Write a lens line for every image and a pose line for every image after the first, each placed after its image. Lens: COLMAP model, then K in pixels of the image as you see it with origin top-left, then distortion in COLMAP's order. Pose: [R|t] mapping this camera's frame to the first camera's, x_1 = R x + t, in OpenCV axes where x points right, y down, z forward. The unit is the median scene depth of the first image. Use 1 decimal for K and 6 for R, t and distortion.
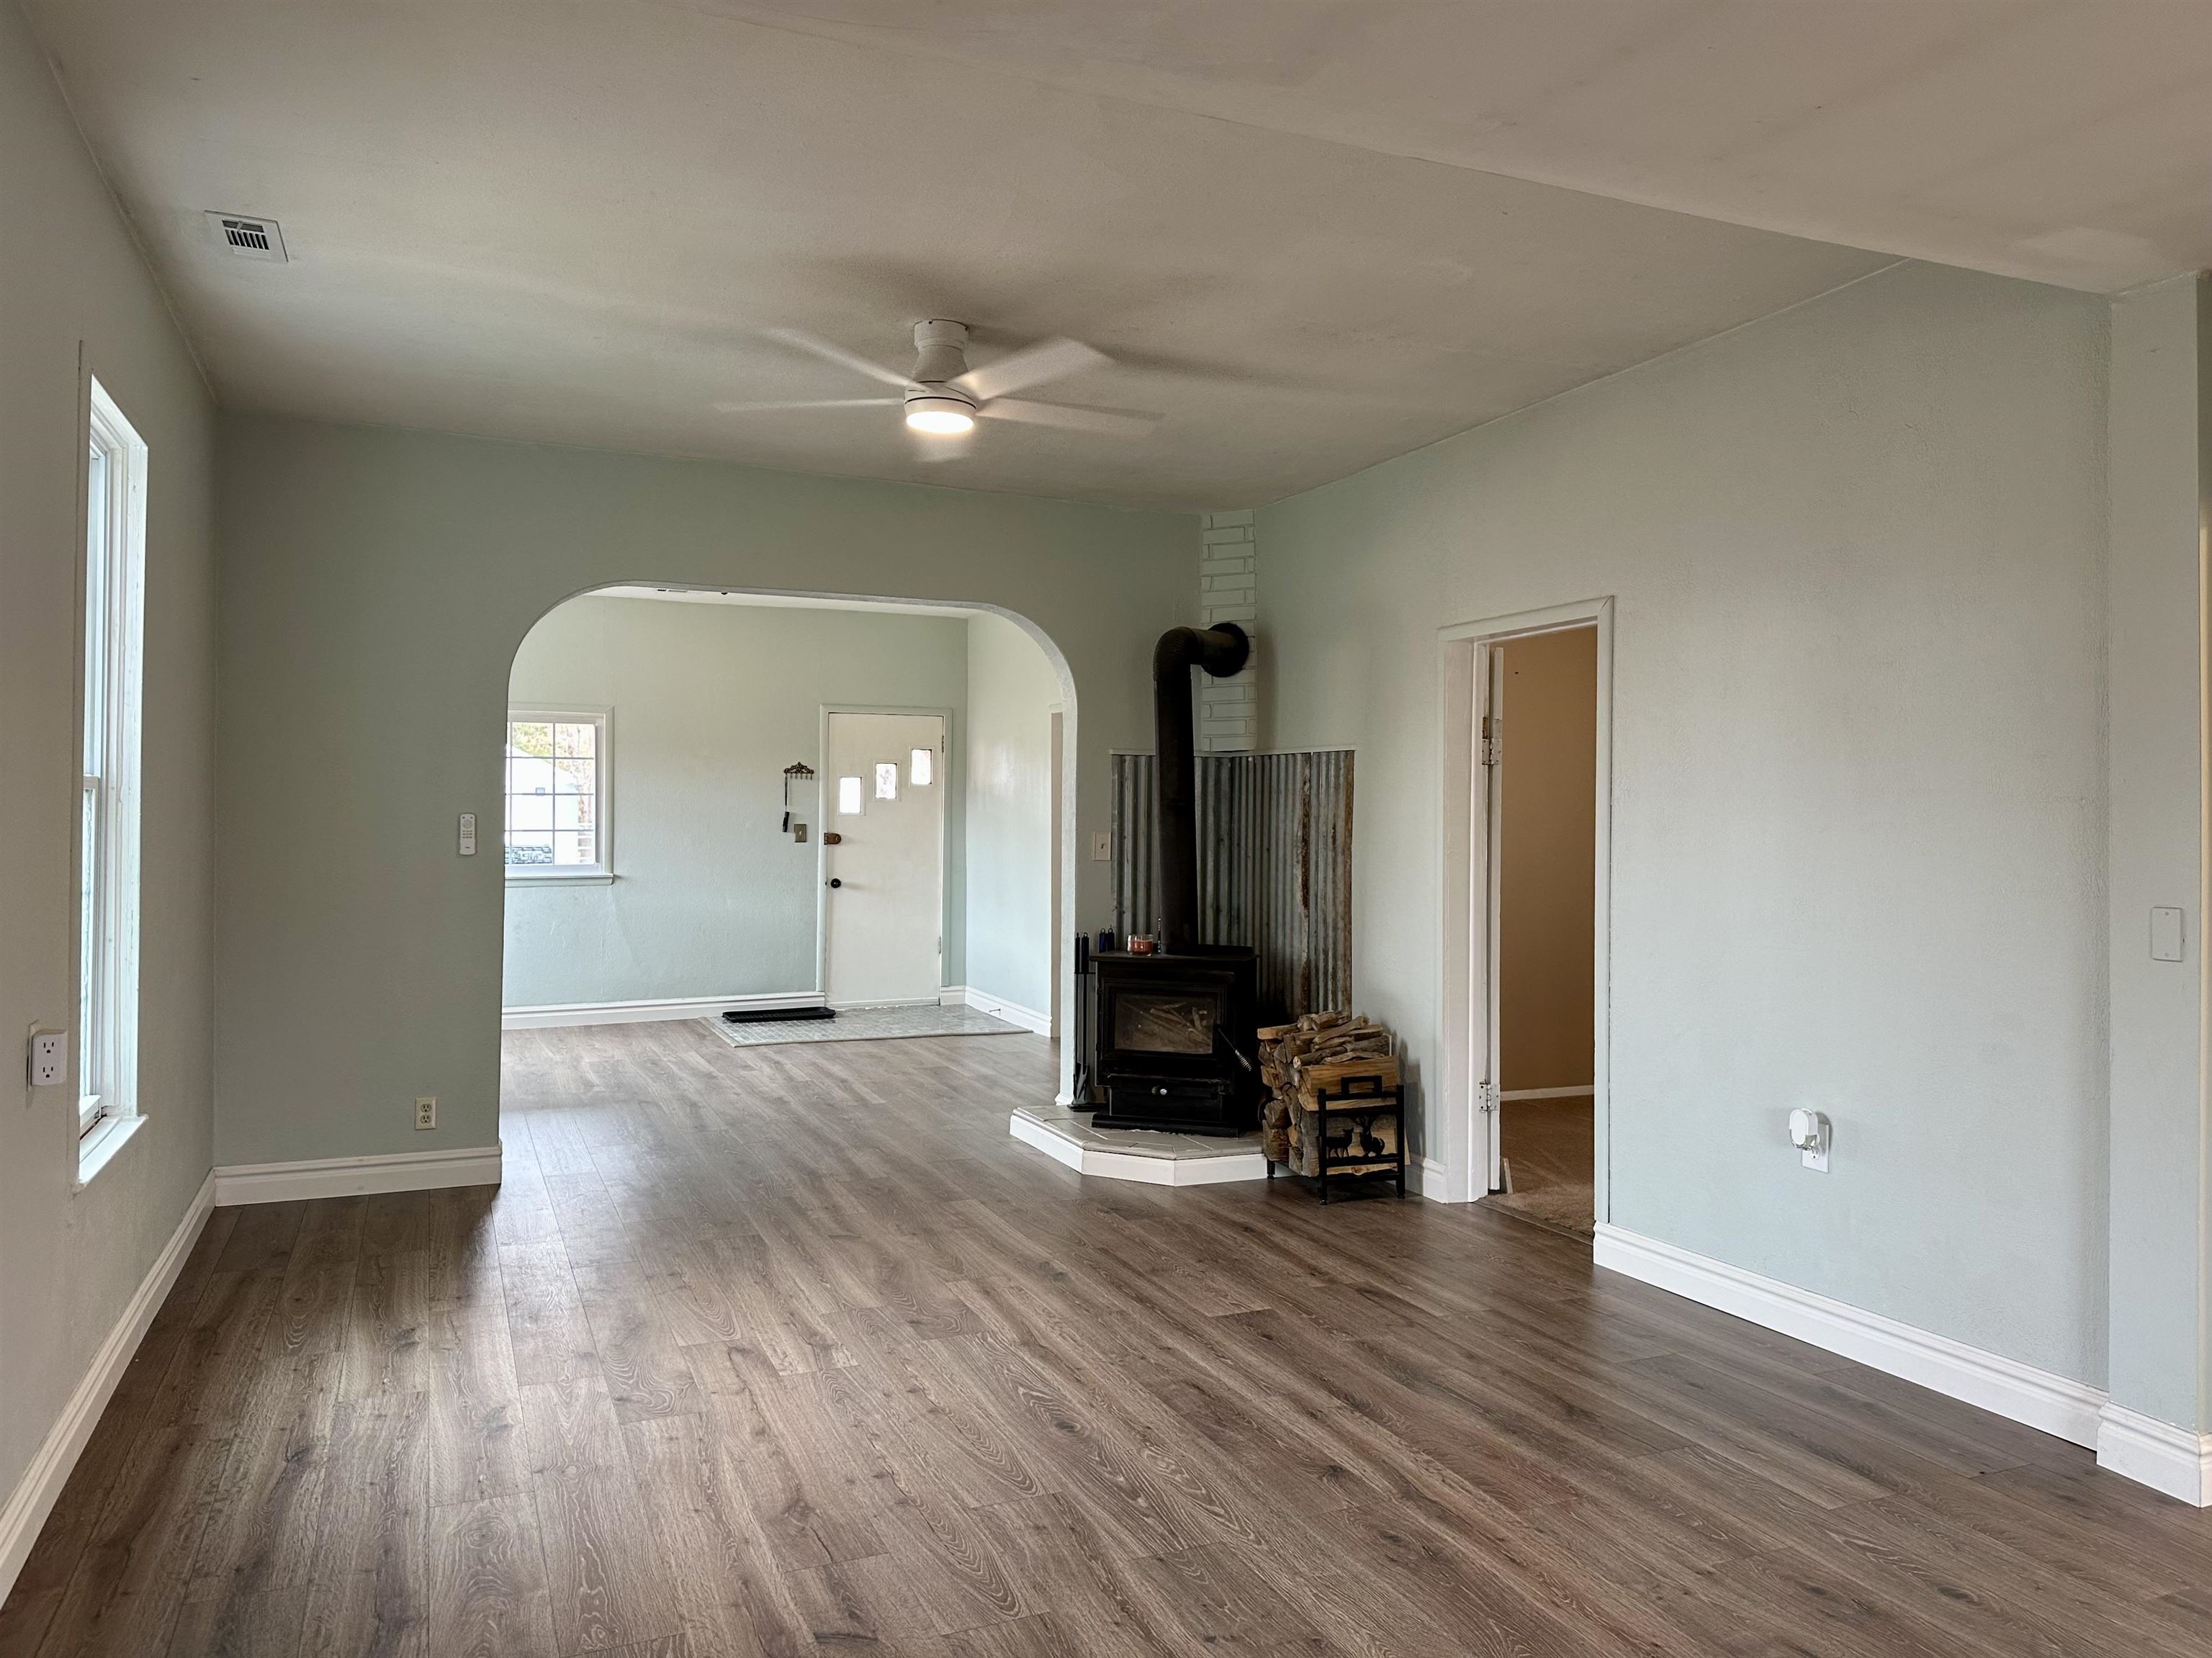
lens RADIAL K [[1562.7, 0, 1106.0], [0, 1562.7, 829.0], [0, 0, 1]] dist [0.036052, -0.044569]
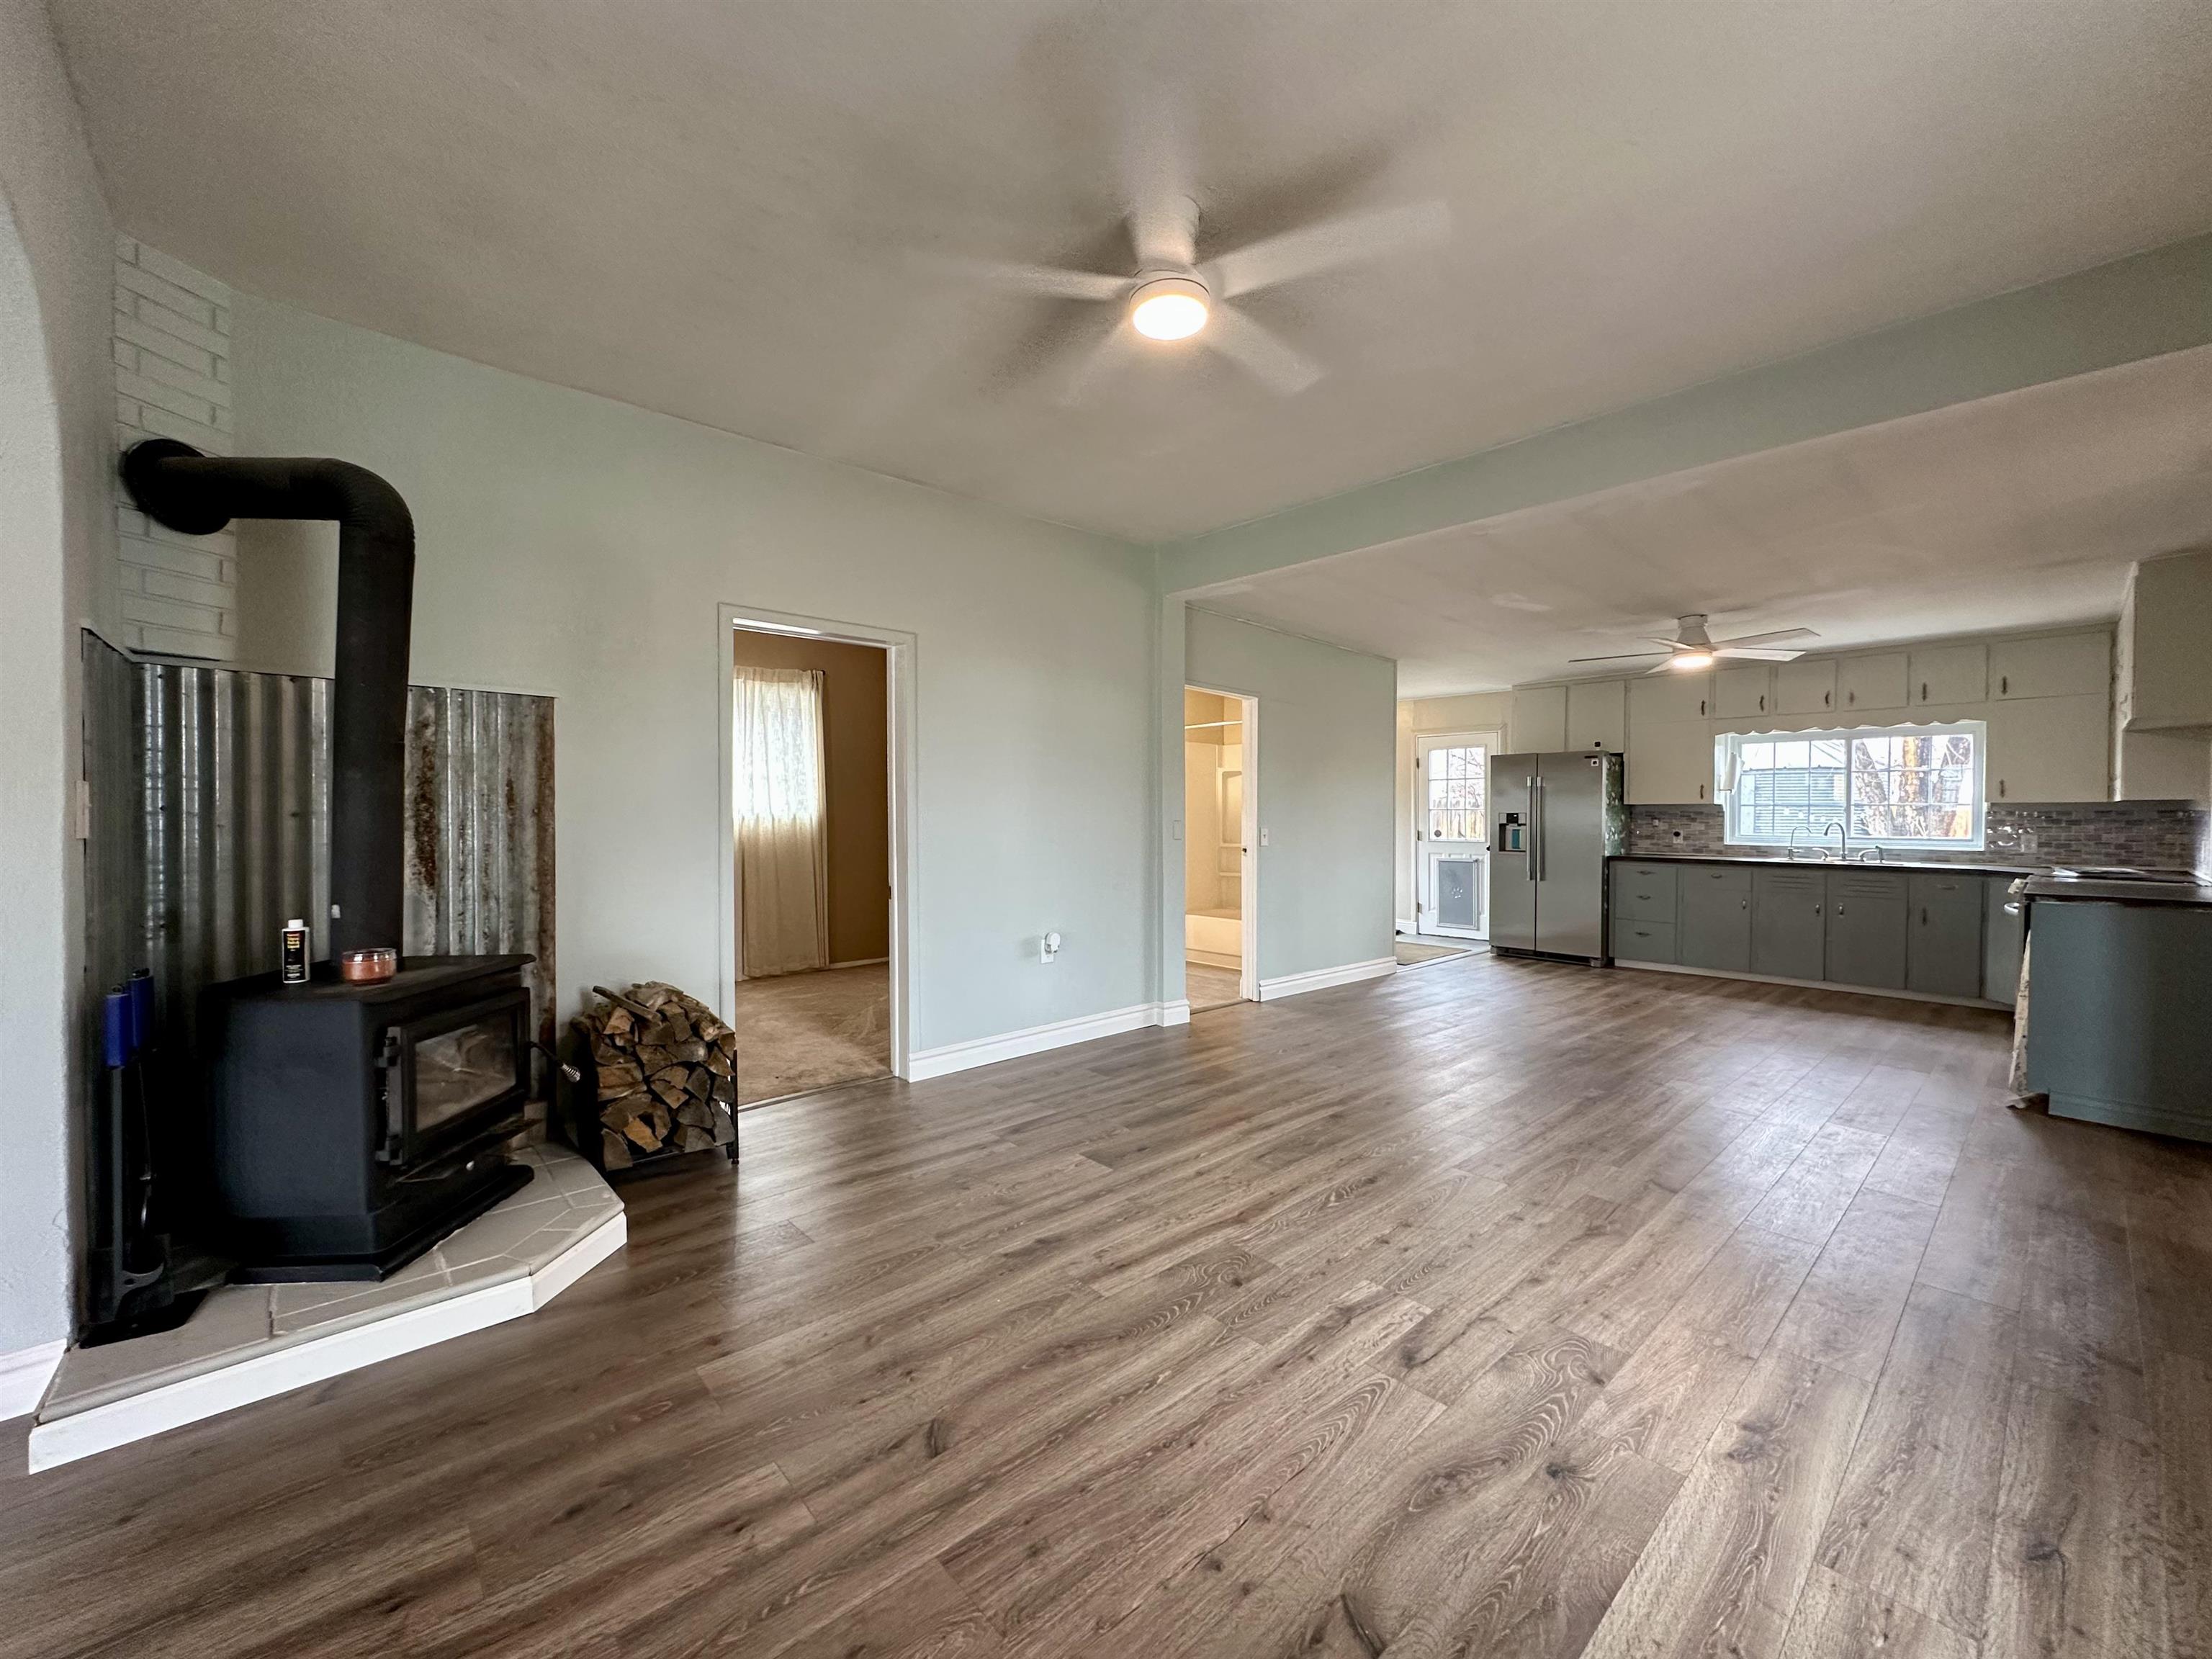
lens RADIAL K [[894.8, 0, 1106.0], [0, 894.8, 829.5], [0, 0, 1]] dist [0.012490, -0.000076]
pose [[-0.331472, -0.027512, 0.943064, -0.659169], [0.002731, 0.999543, 0.030120, 0.015081], [-0.943461, 0.012559, -0.331245, 1.346179]]
